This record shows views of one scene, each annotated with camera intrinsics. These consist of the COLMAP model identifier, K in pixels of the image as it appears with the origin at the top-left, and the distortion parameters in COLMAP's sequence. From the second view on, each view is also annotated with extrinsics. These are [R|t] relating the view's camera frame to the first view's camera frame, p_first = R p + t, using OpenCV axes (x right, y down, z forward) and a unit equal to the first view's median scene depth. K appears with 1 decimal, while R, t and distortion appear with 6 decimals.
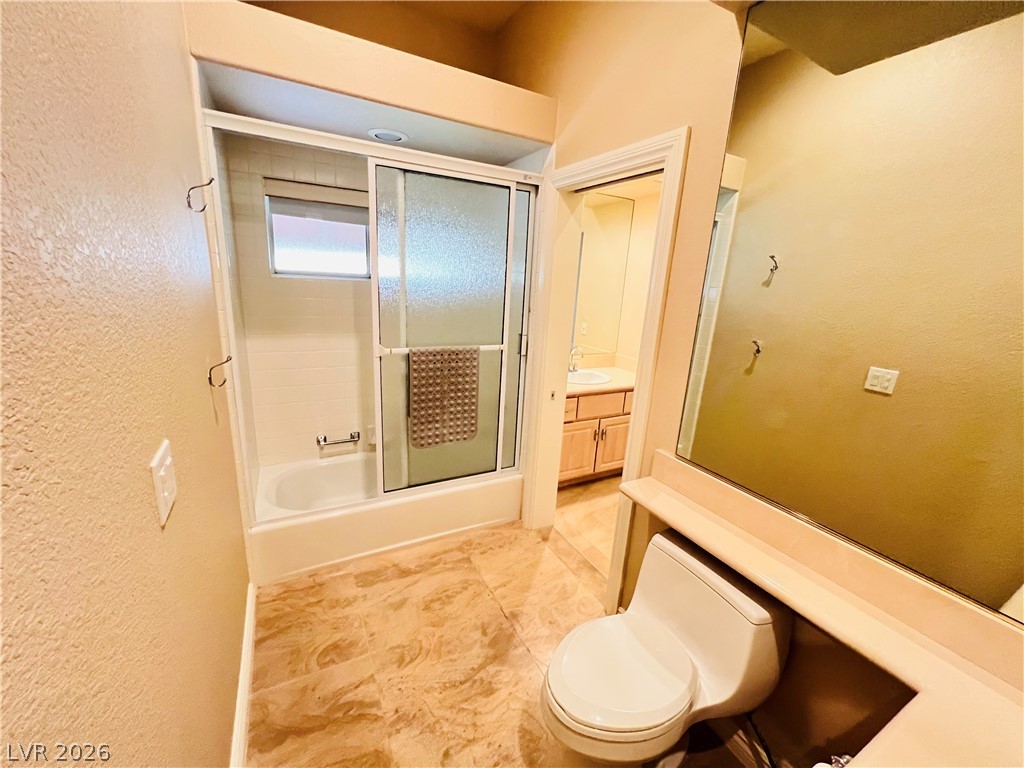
lens RADIAL K [[410.6, 0, 511.1], [0, 410.6, 381.0], [0, 0, 1]] dist [0.001605, 0.000308]
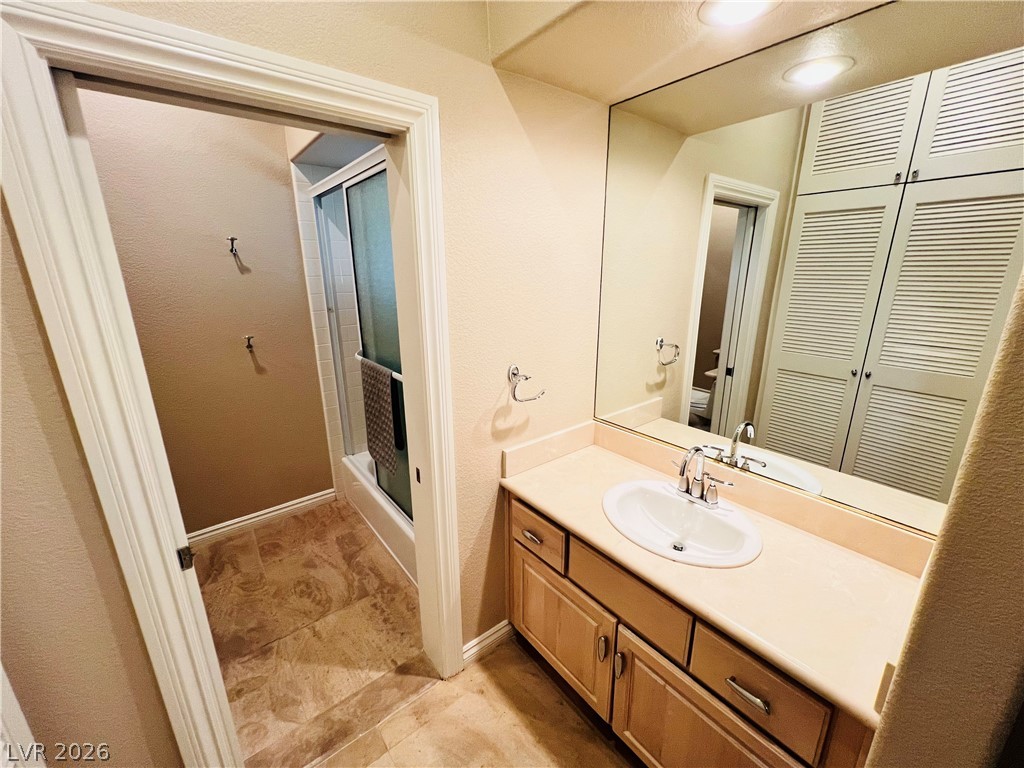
lens RADIAL K [[413.4, 0, 510.4], [0, 413.4, 381.7], [0, 0, 1]] dist [-0.001265, 0.000137]
pose [[0.178677, 0.206700, -0.961951, 0.721440], [-0.227035, 0.959961, 0.164102, -0.240912], [0.957356, 0.189075, 0.218451, 0.996336]]
